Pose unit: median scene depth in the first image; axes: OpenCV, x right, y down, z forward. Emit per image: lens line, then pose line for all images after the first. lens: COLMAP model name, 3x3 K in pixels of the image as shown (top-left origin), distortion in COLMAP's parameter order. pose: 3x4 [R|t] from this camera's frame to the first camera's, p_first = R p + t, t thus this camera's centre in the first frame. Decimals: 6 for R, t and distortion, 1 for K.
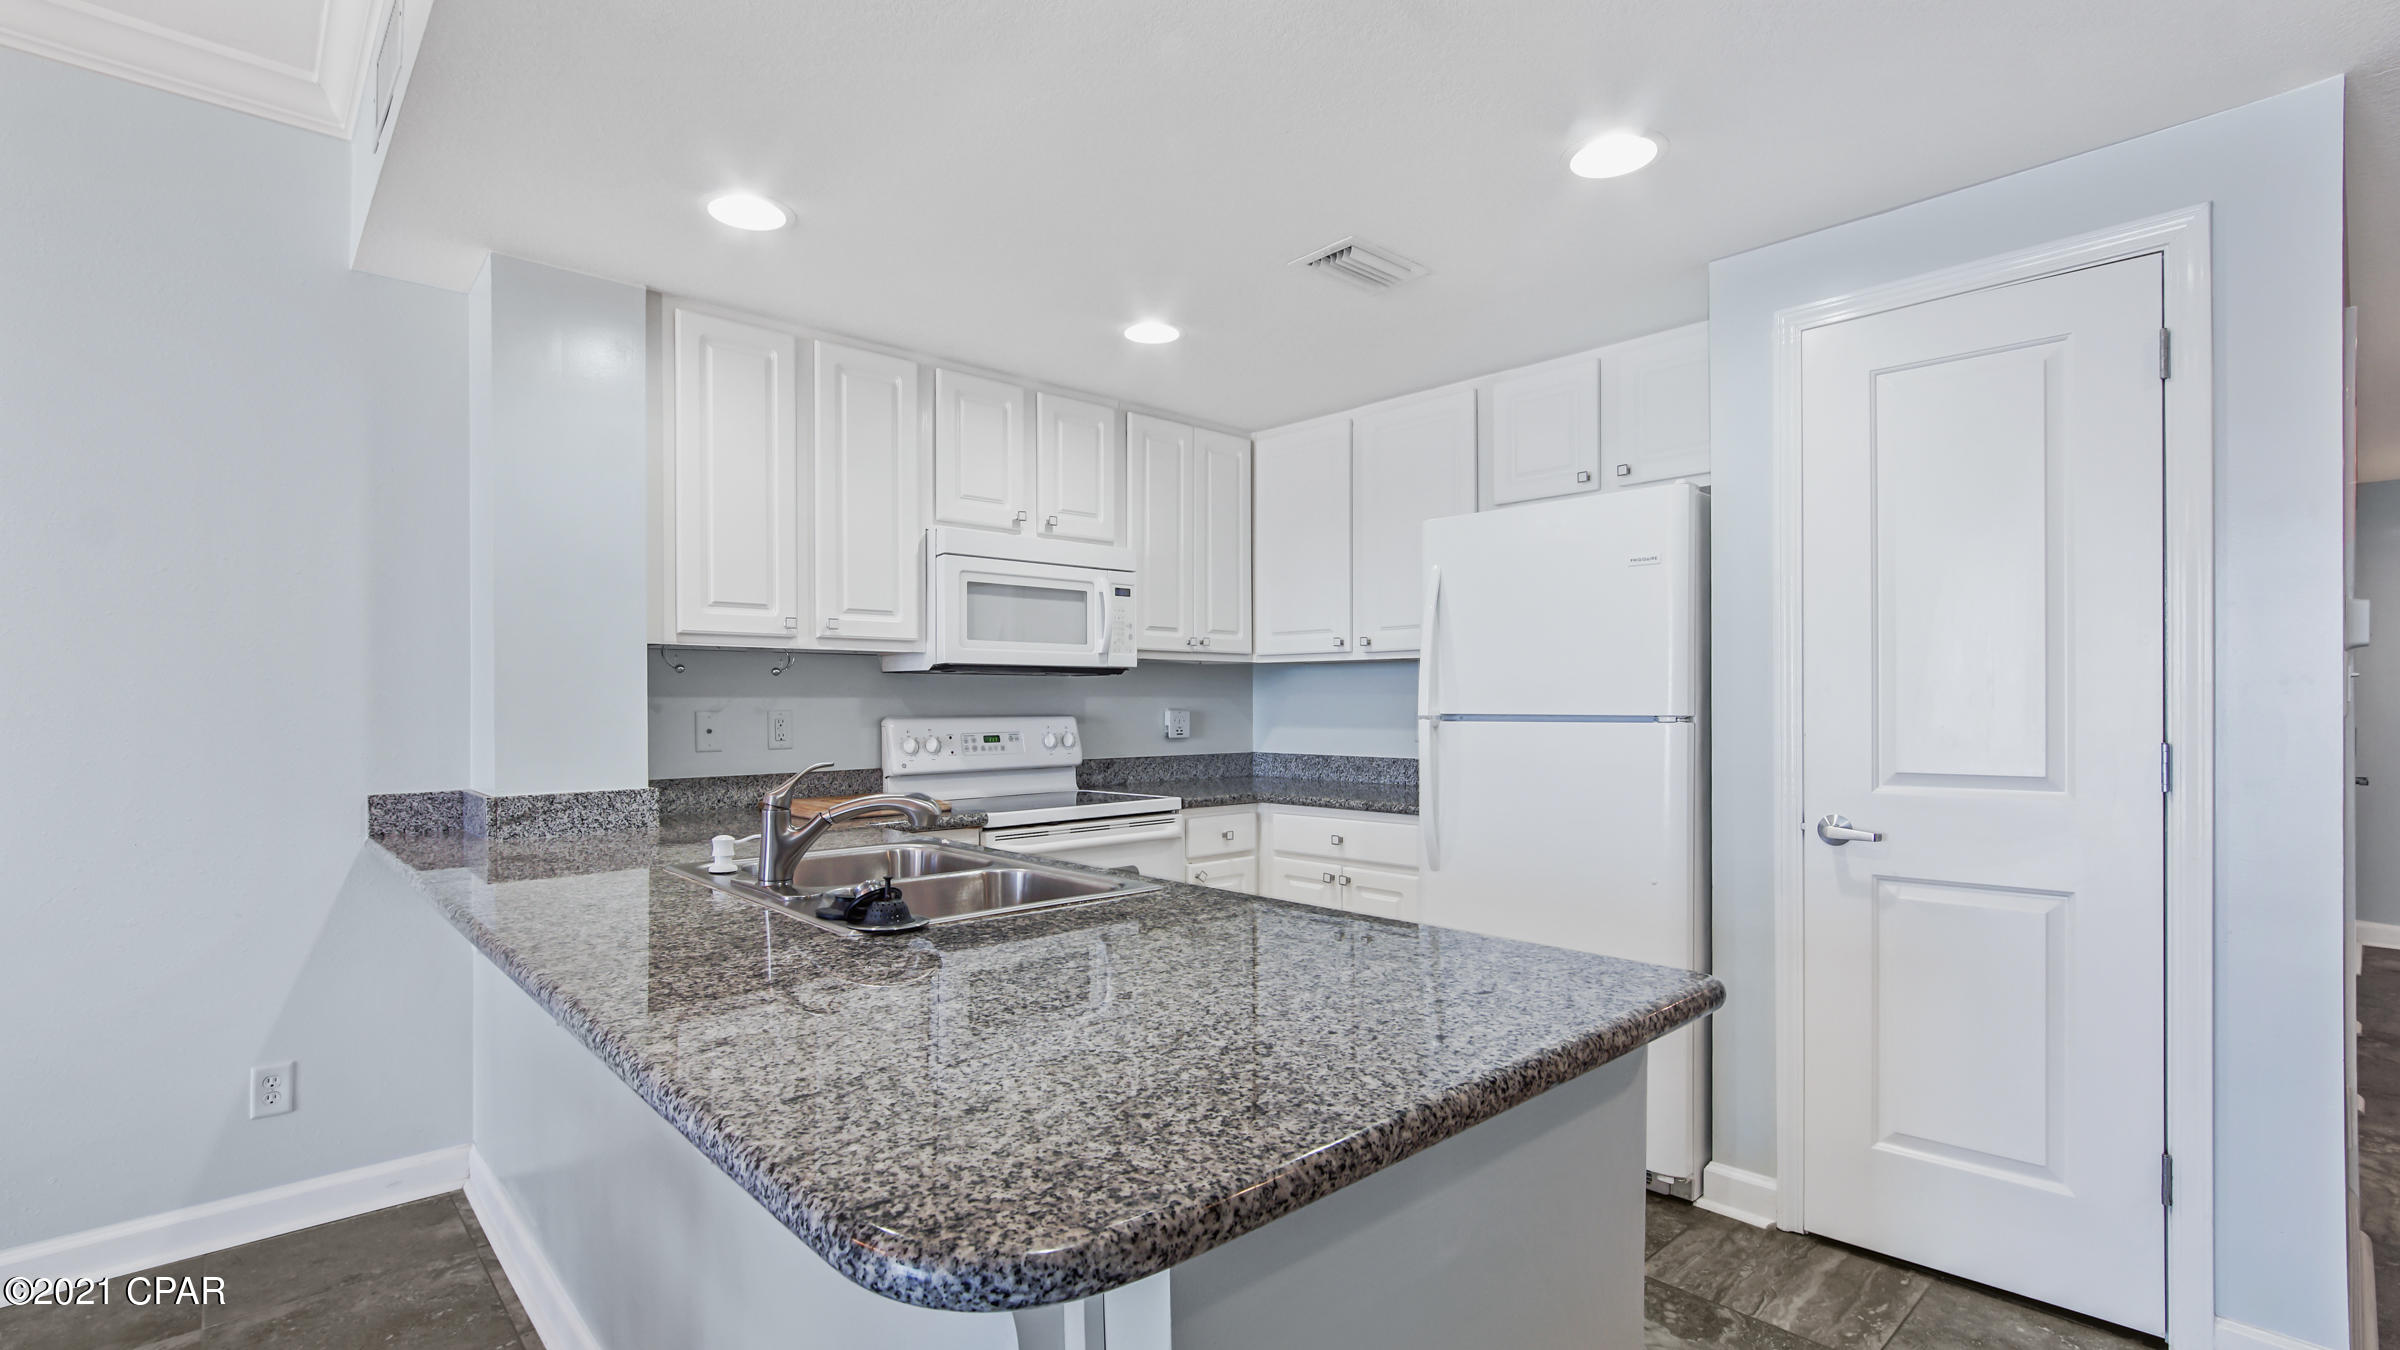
lens RADIAL K [[1091.5, 0, 1196.0], [0, 1091.5, 709.4], [0, 0, 1]] dist [-0.000968, 0.000035]
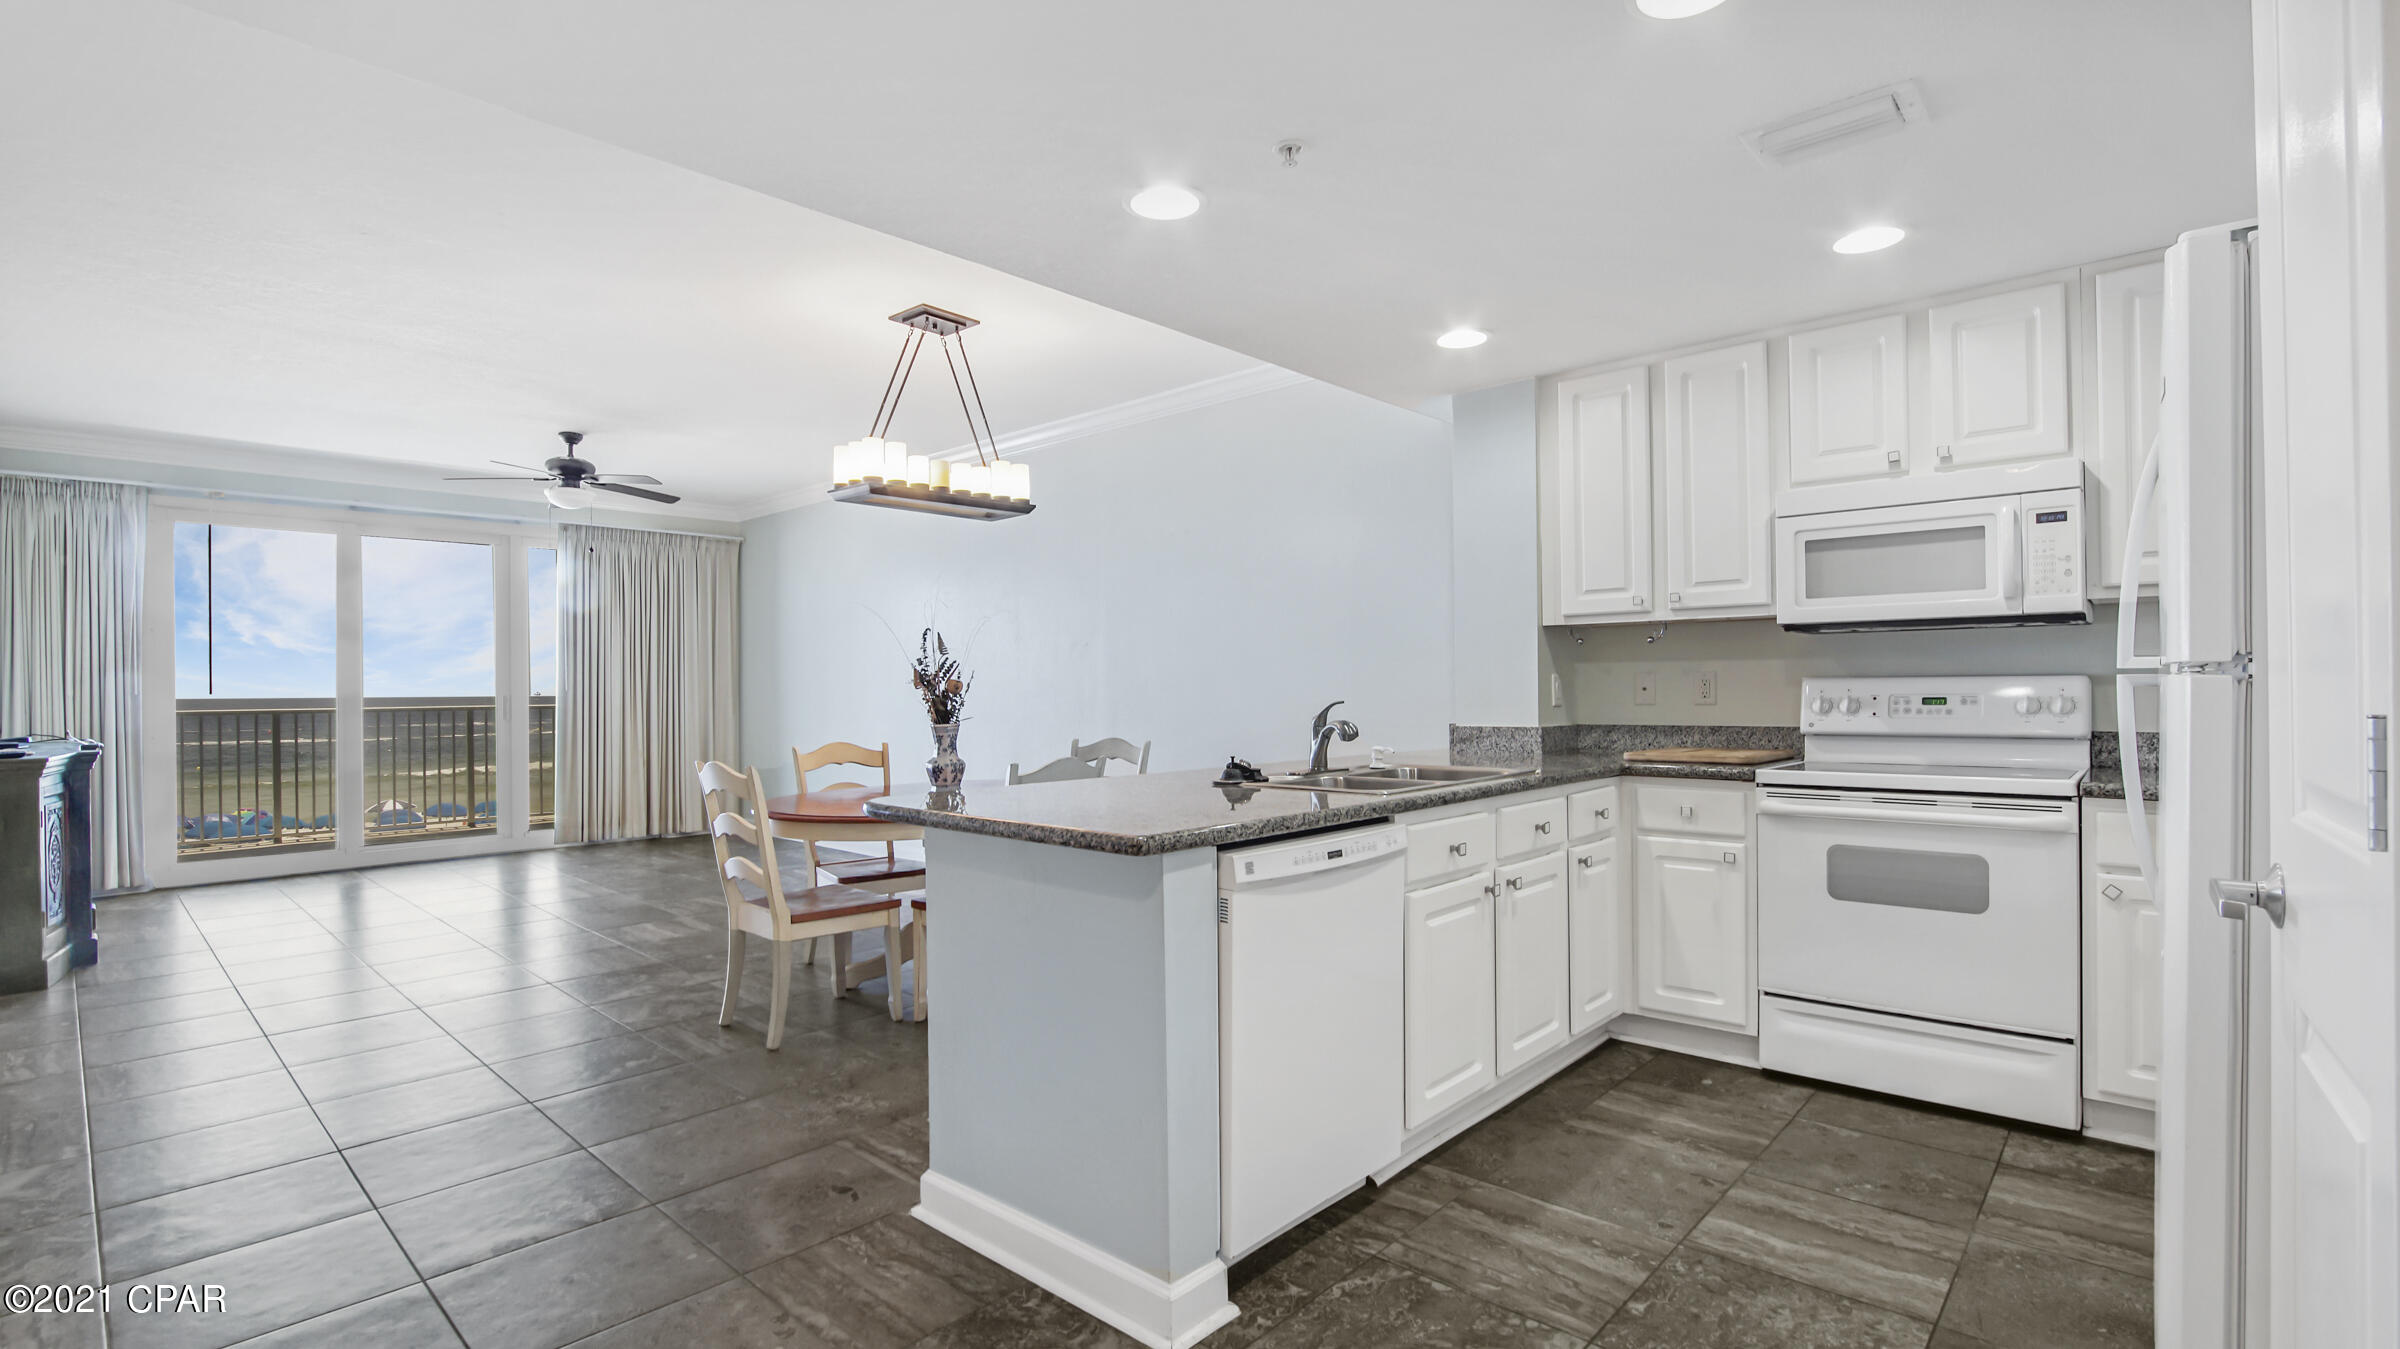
lens RADIAL K [[1092.7, 0, 1191.0], [0, 1092.7, 682.4], [0, 0, 1]] dist [-0.017678, 0.000010]
pose [[0.084382, -0.001595, -0.996432, 0.721848], [0.004287, 0.999990, -0.001237, 0.011166], [0.996424, -0.004168, 0.084388, 0.347727]]
